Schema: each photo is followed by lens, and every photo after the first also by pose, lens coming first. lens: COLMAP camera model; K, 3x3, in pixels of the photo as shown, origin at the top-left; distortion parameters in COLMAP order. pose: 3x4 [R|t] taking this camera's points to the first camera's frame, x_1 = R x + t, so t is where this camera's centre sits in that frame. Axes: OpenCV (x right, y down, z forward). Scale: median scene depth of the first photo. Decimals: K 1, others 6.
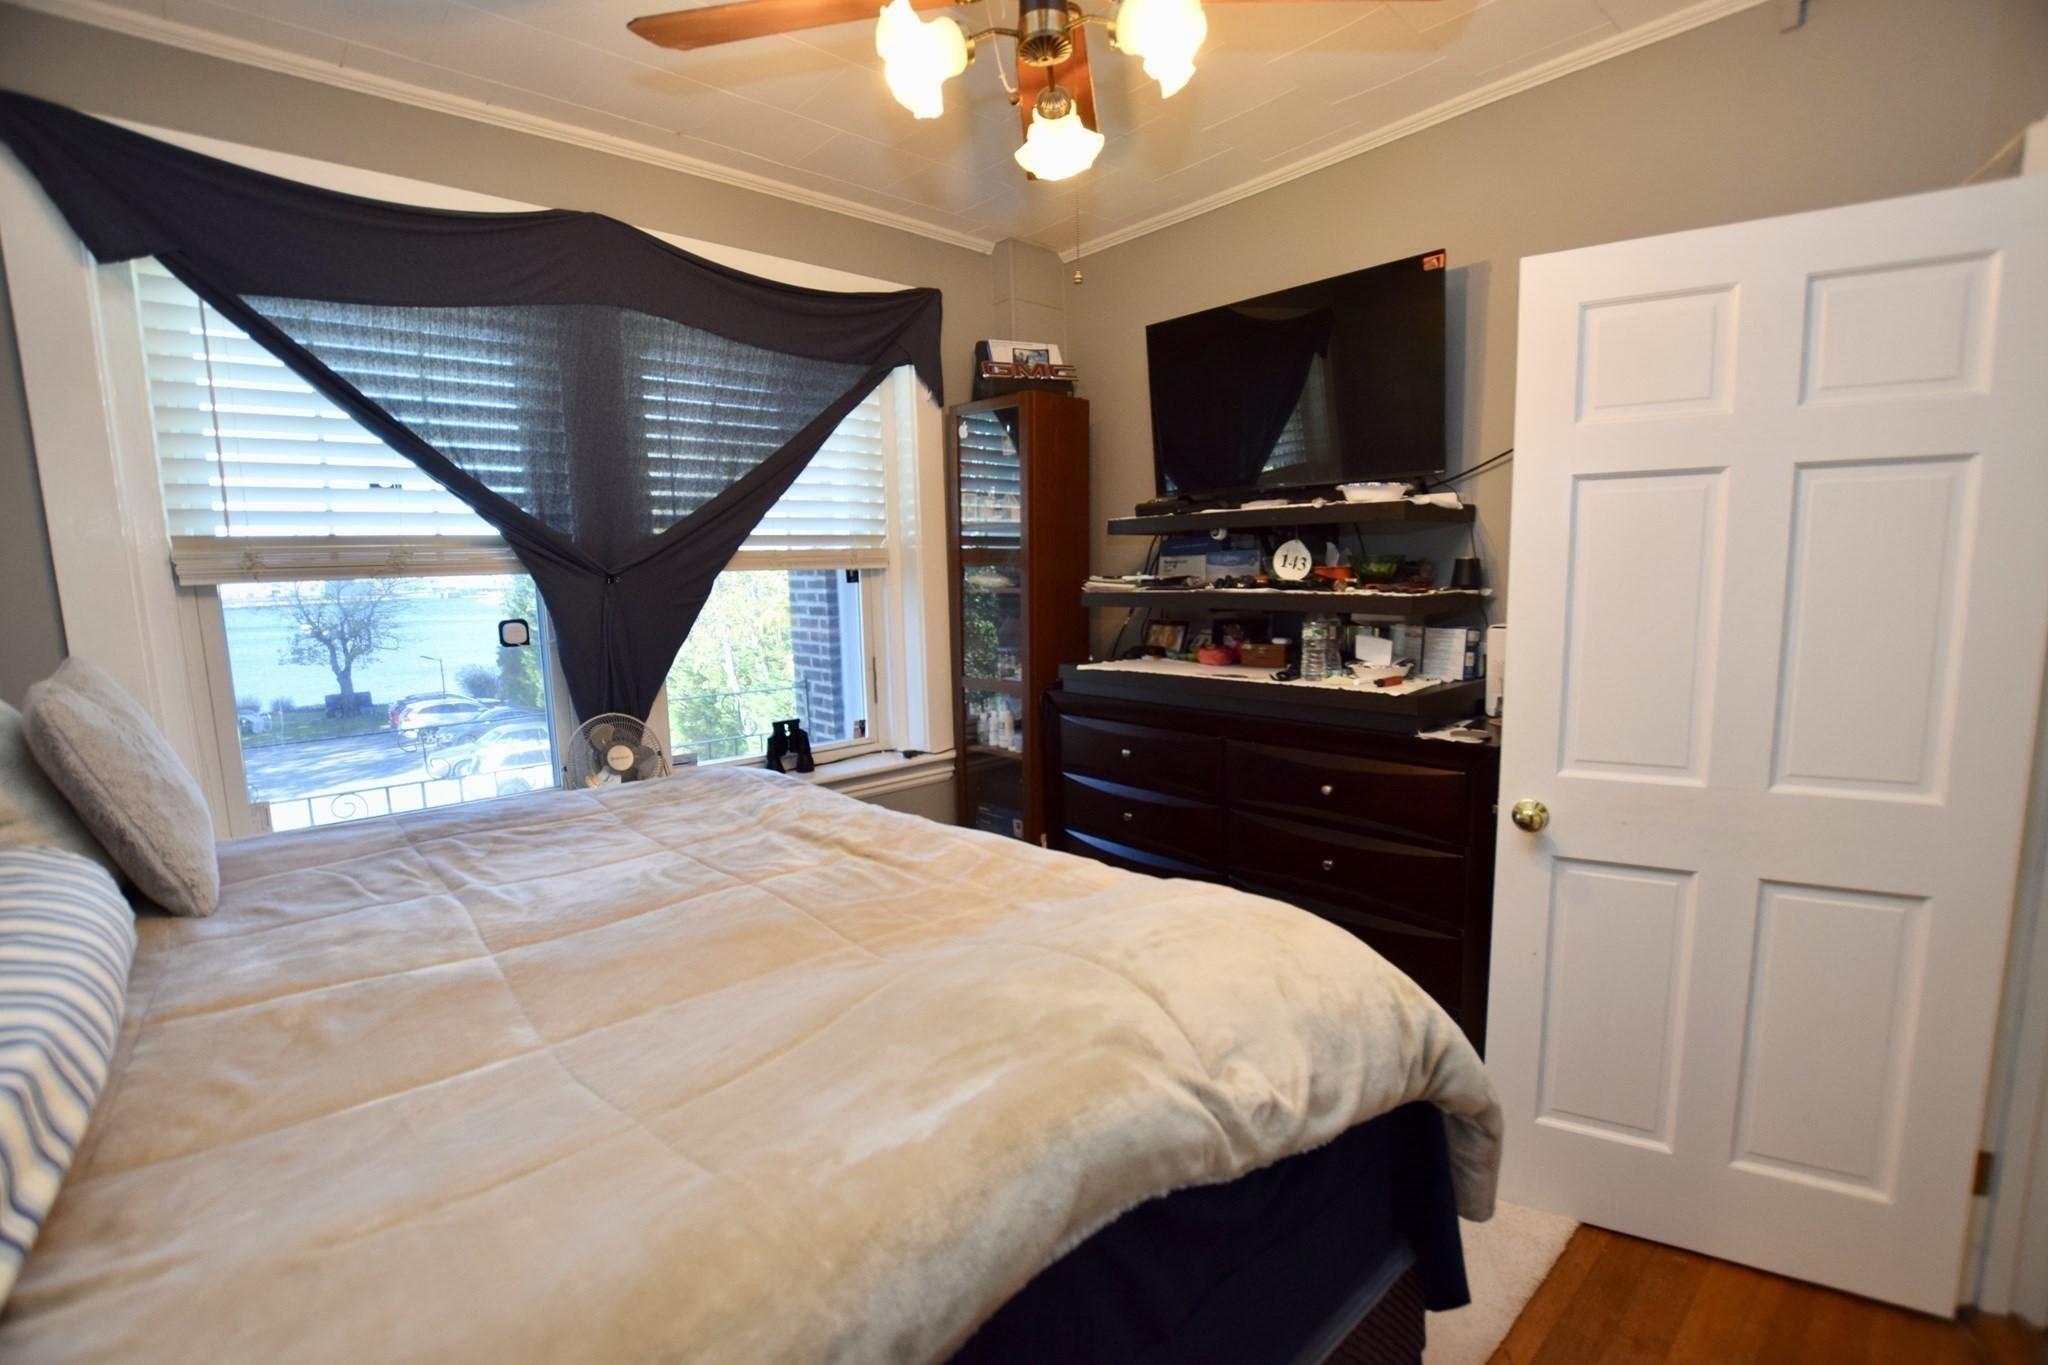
lens RADIAL K [[903.3, 0, 1022.0], [0, 903.3, 687.4], [0, 0, 1]] dist [-0.031292, 0.003483]
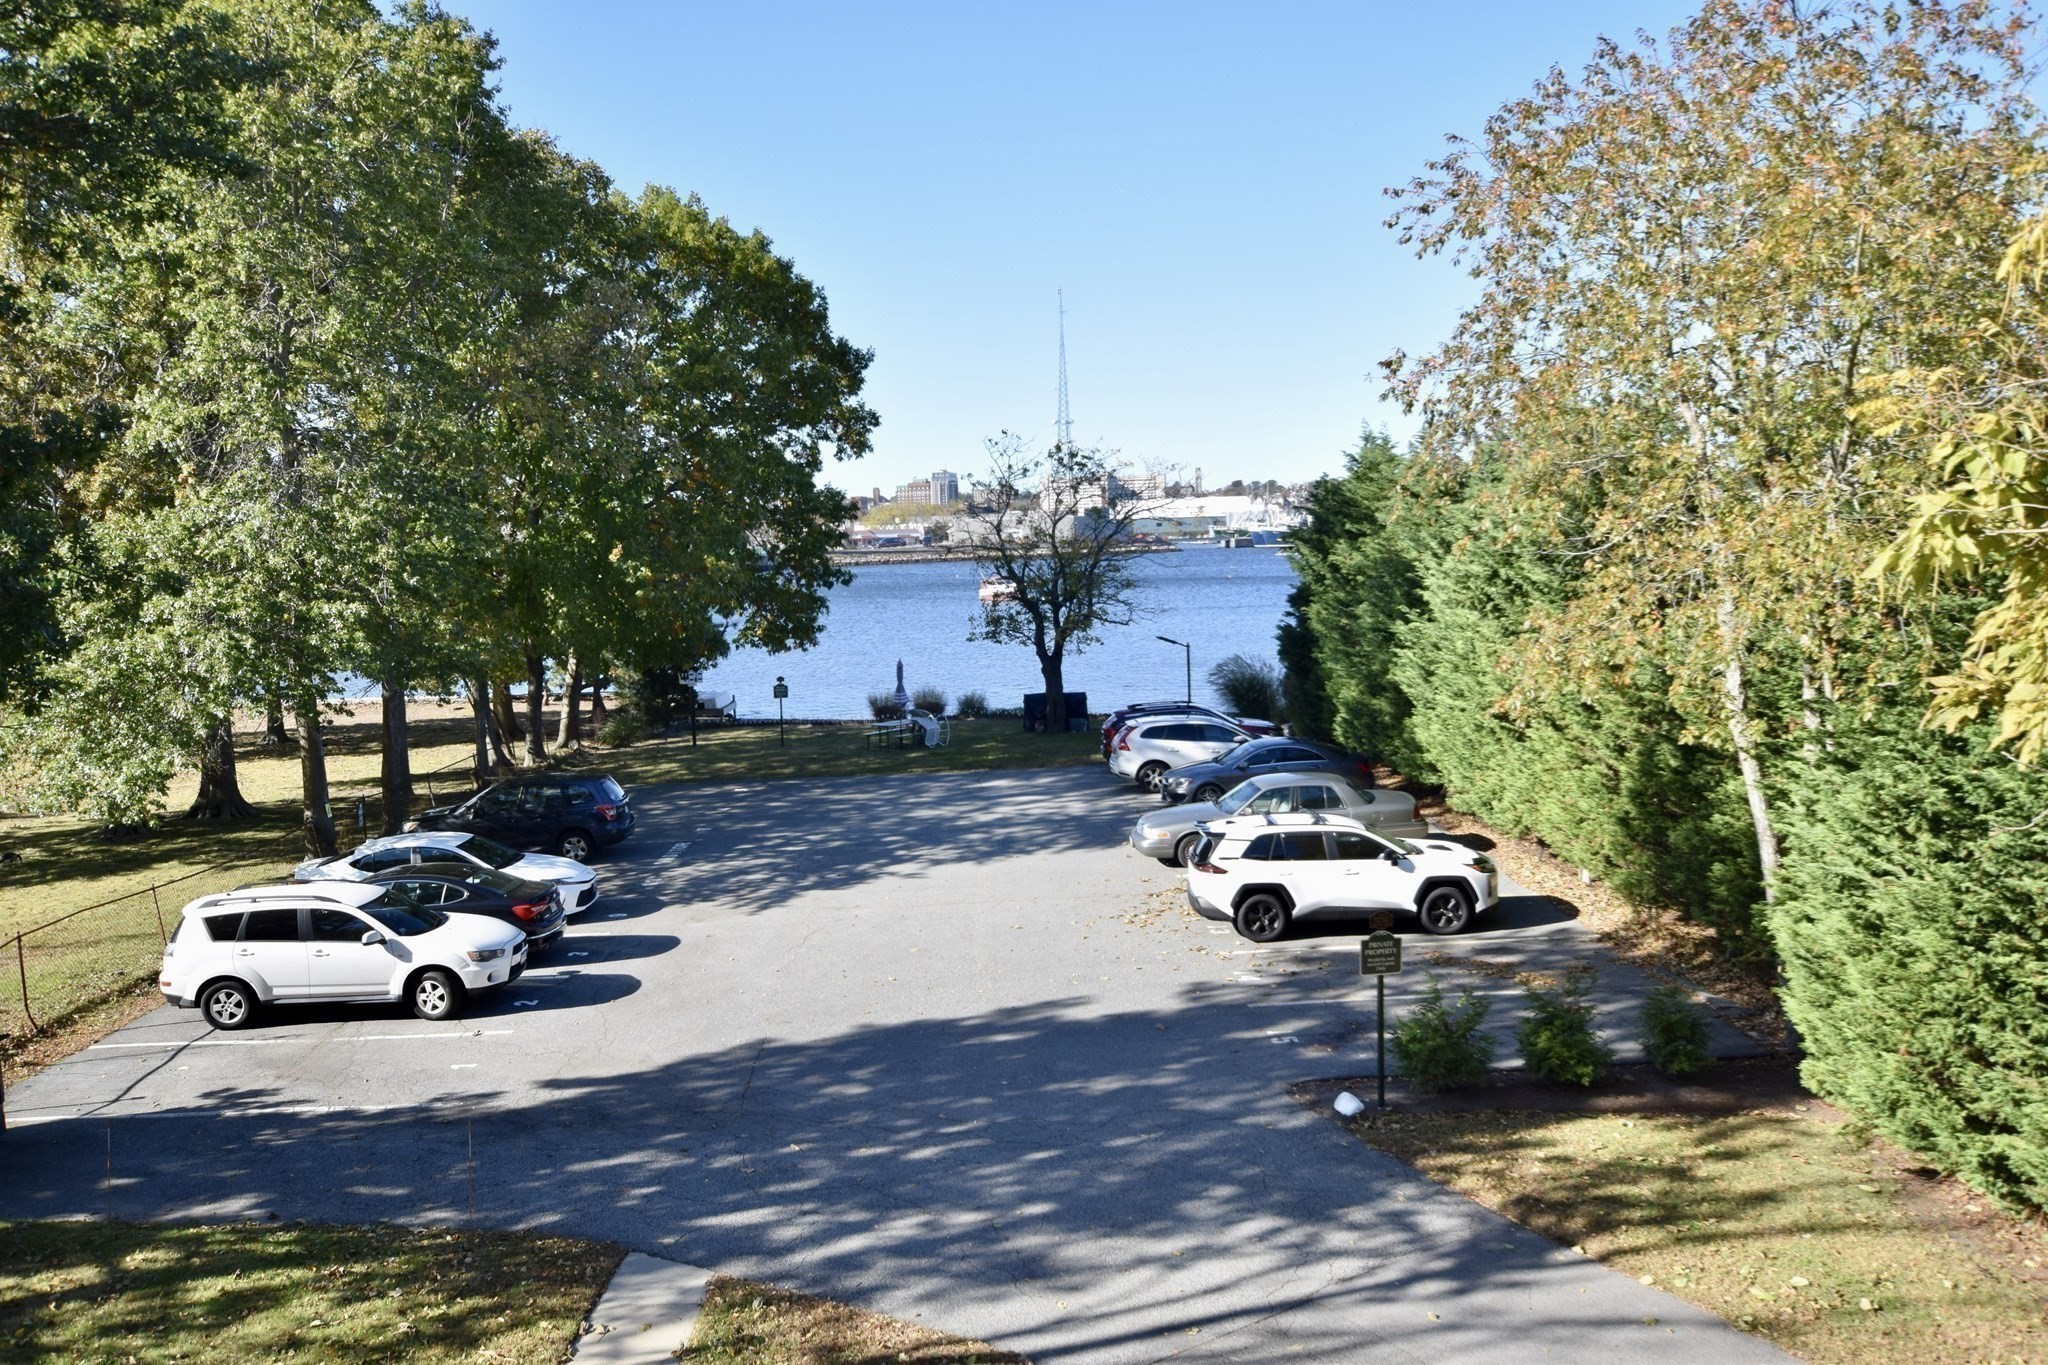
lens RADIAL K [[1694.8, 0, 1007.5], [0, 1694.8, 679.4], [0, 0, 1]] dist [0.027797, 0.016916]
pose [[0.762749, 0.055746, -0.644288, -0.040486], [-0.070625, 0.997499, 0.002696, -0.003547], [0.642827, 0.043446, 0.764778, 0.096420]]
